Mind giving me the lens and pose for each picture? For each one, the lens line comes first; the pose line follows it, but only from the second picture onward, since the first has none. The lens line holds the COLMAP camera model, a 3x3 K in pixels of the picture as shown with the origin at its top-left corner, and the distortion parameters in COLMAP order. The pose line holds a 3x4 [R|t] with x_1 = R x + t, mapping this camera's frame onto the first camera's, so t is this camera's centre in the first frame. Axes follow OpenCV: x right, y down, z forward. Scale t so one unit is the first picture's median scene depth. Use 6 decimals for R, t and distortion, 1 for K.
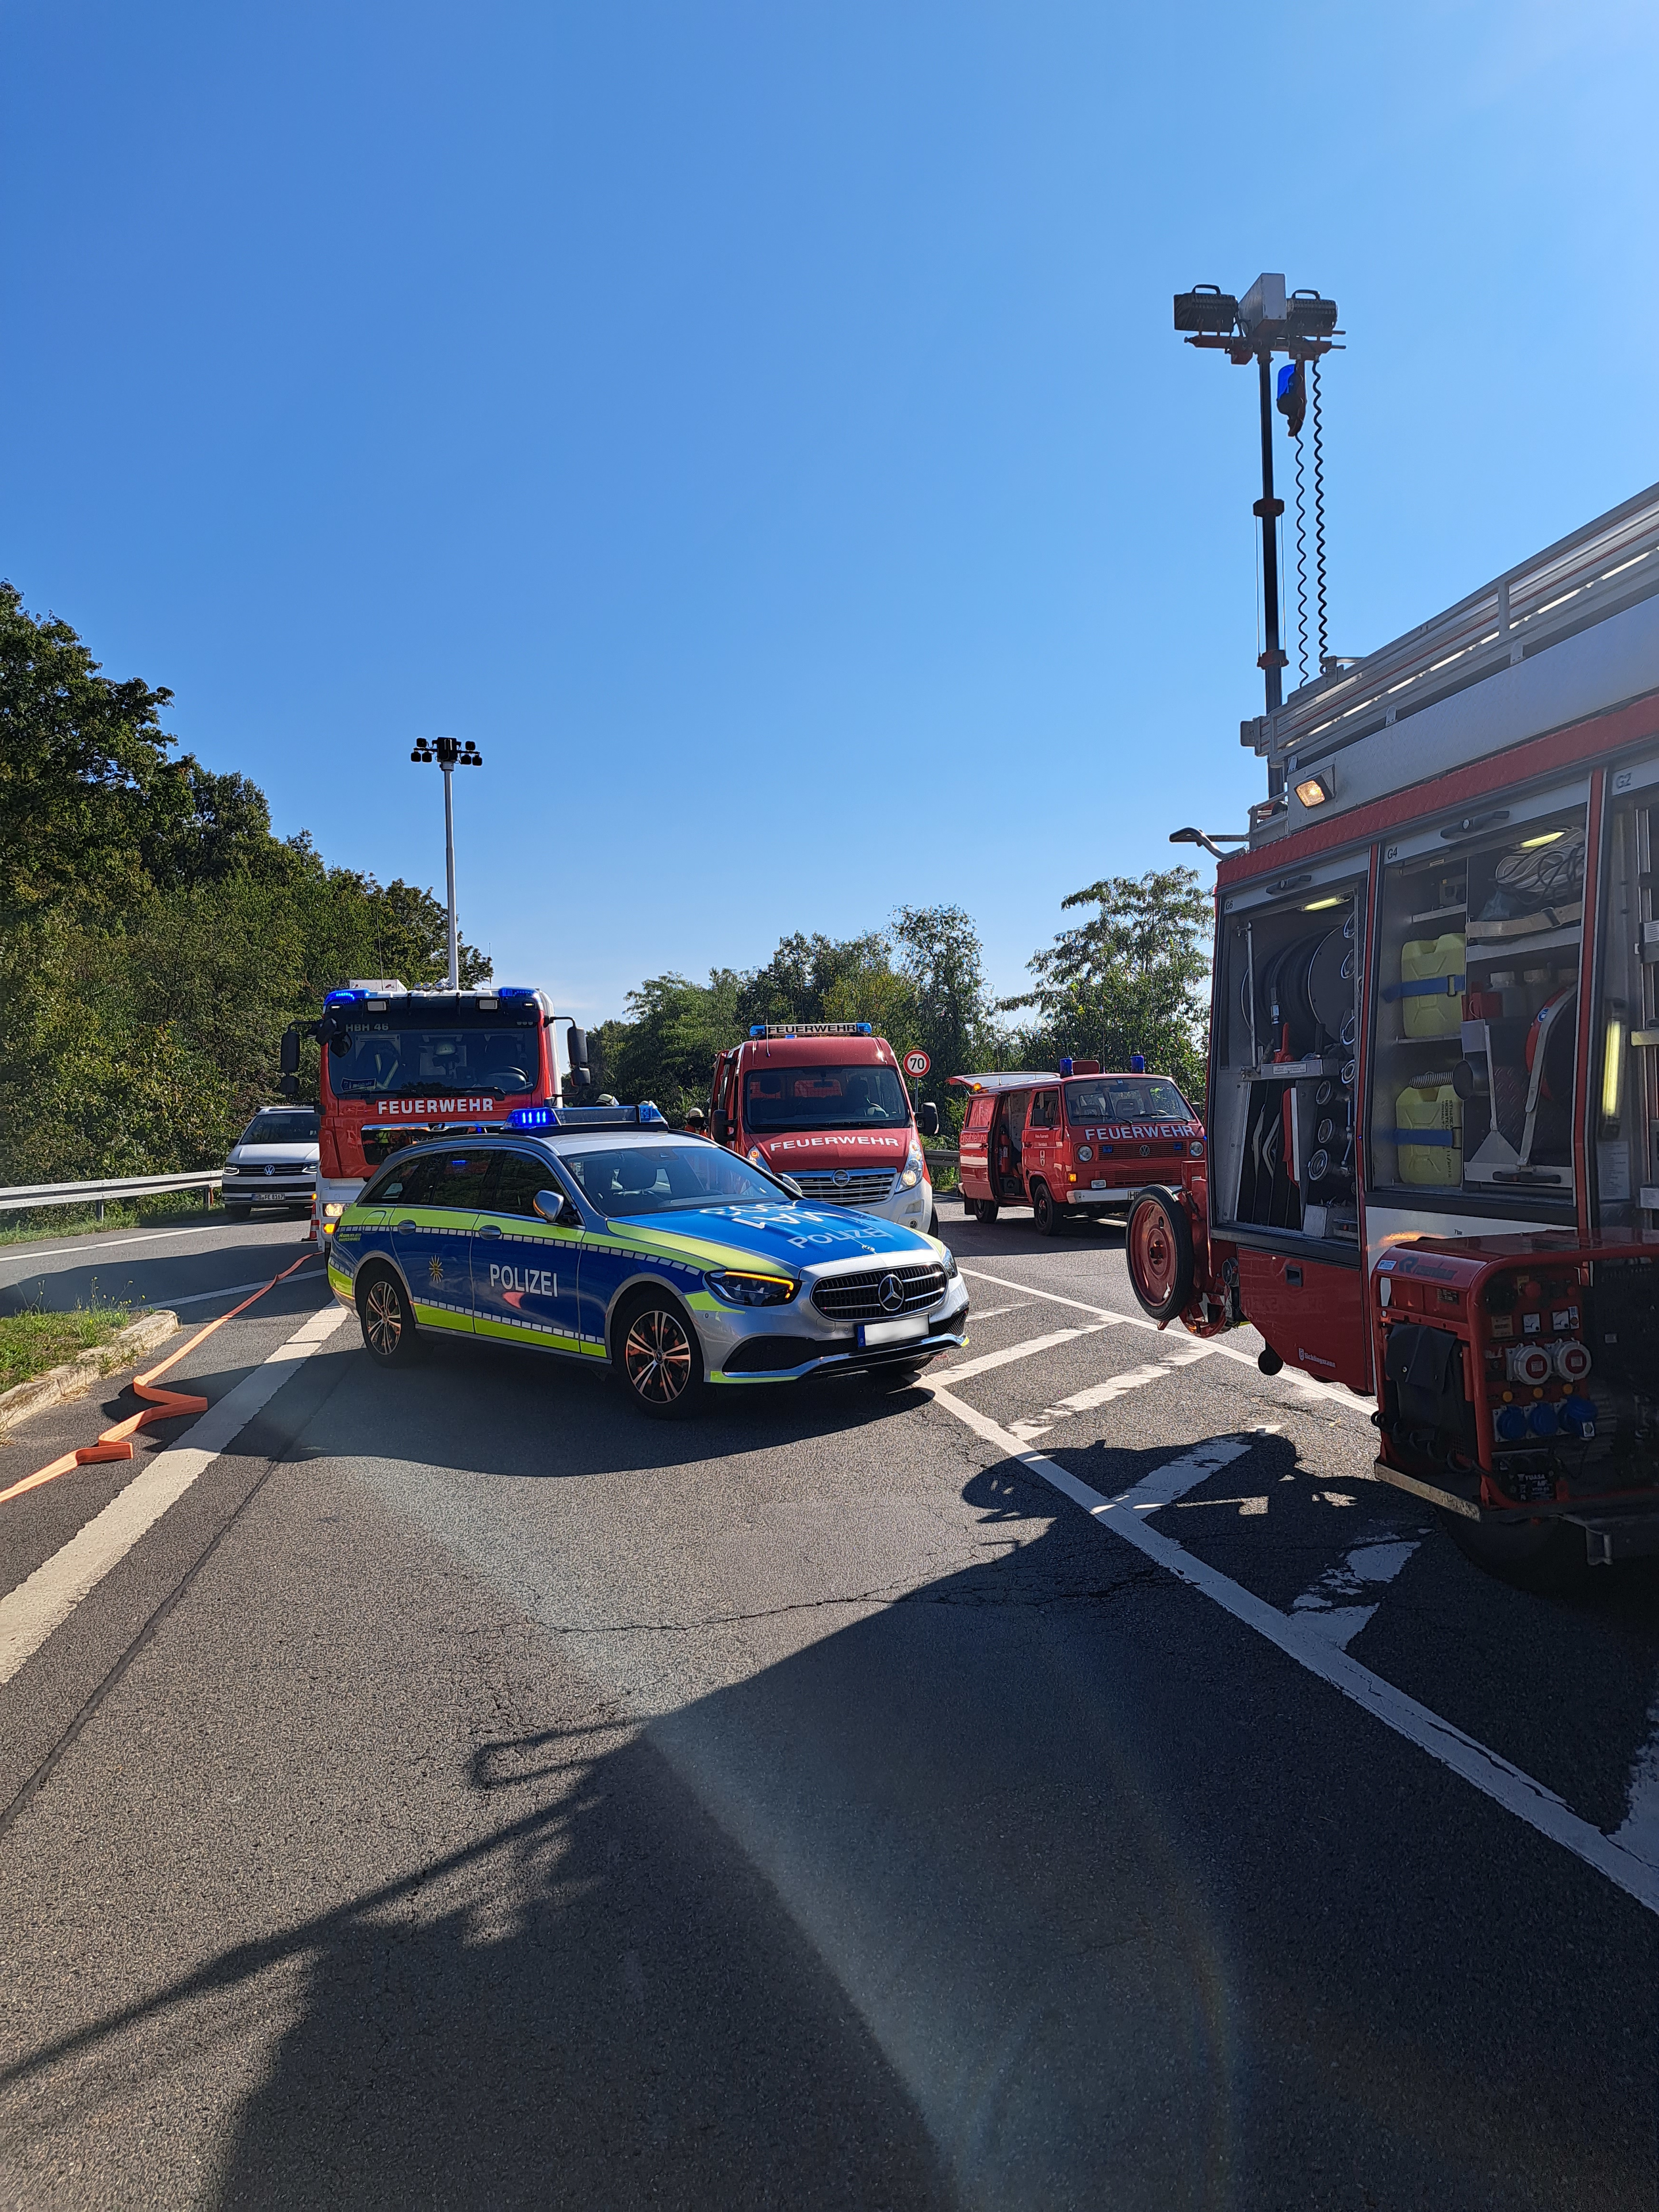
lens RADIAL K [[1560.3, 0, 898.5], [0, 1560.3, 1101.1], [0, 0, 1]] dist [0.165480, -0.326119]
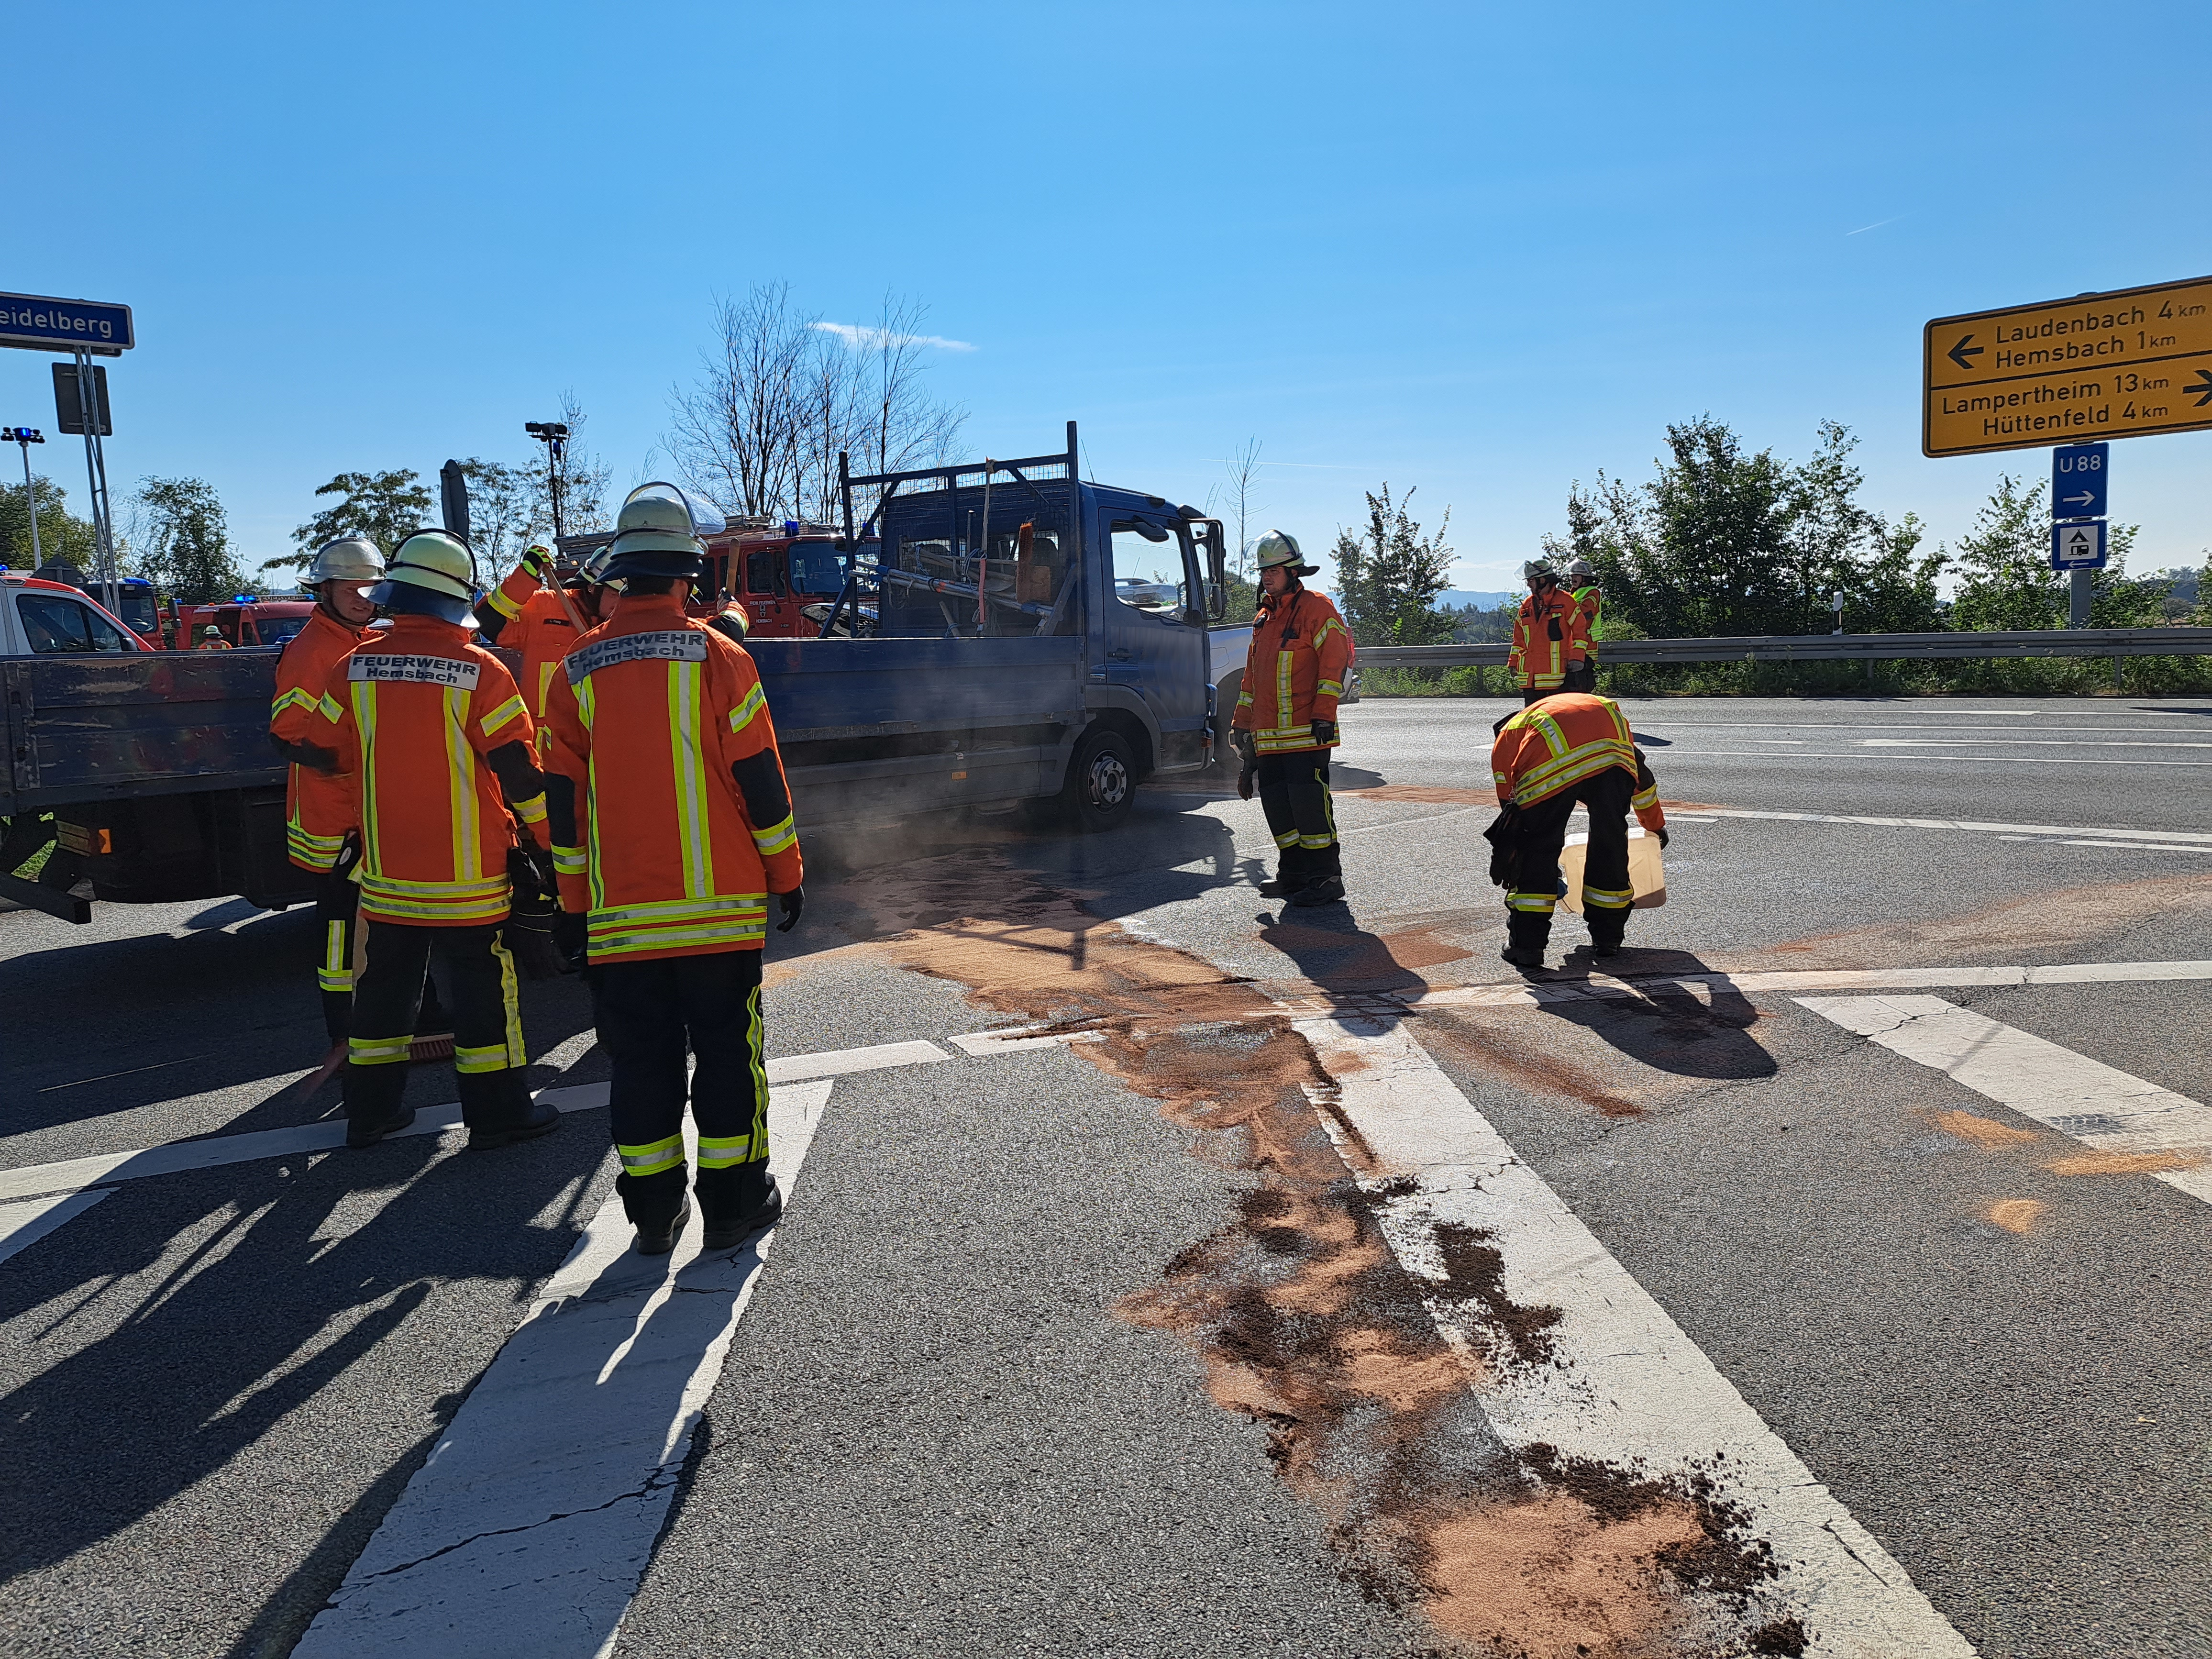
lens RADIAL K [[1586.0, 0, 1134.0], [0, 1586.0, 788.2], [0, 0, 1]] dist [0.021226, -0.022286]
pose [[0.789106, -0.067432, 0.610544, -0.447192], [0.009368, 0.995162, 0.097804, 0.007012], [-0.614186, -0.071458, 0.785920, -1.247034]]
